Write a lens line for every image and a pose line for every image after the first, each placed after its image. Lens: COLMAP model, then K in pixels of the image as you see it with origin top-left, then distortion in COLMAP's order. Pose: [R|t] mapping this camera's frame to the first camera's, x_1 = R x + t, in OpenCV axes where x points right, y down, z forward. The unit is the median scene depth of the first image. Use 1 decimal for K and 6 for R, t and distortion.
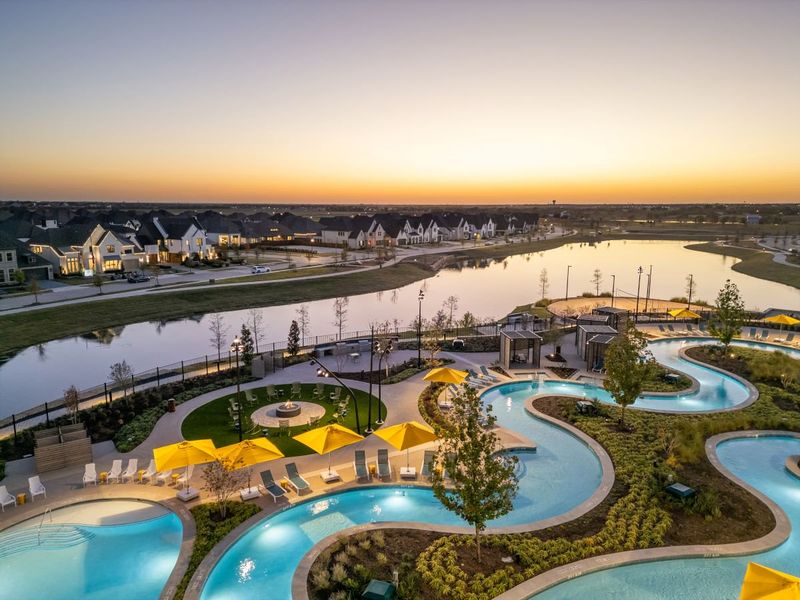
lens RADIAL K [[543.7, 0, 400.0], [0, 543.7, 300.0], [0, 0, 1]] dist [0.090798, -0.096404]
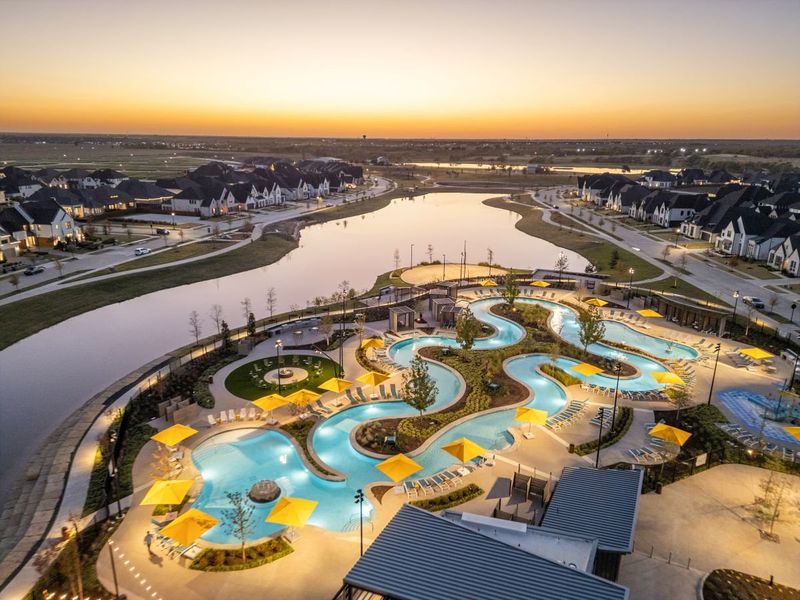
lens RADIAL K [[543.7, 0, 400.0], [0, 543.7, 300.0], [0, 0, 1]] dist [0.090798, -0.096404]
pose [[0.945475, -0.081832, 0.315246, -0.287776], [0.045636, 0.991658, 0.120545, -0.158663], [-0.322481, -0.099586, 0.941323, -0.510435]]
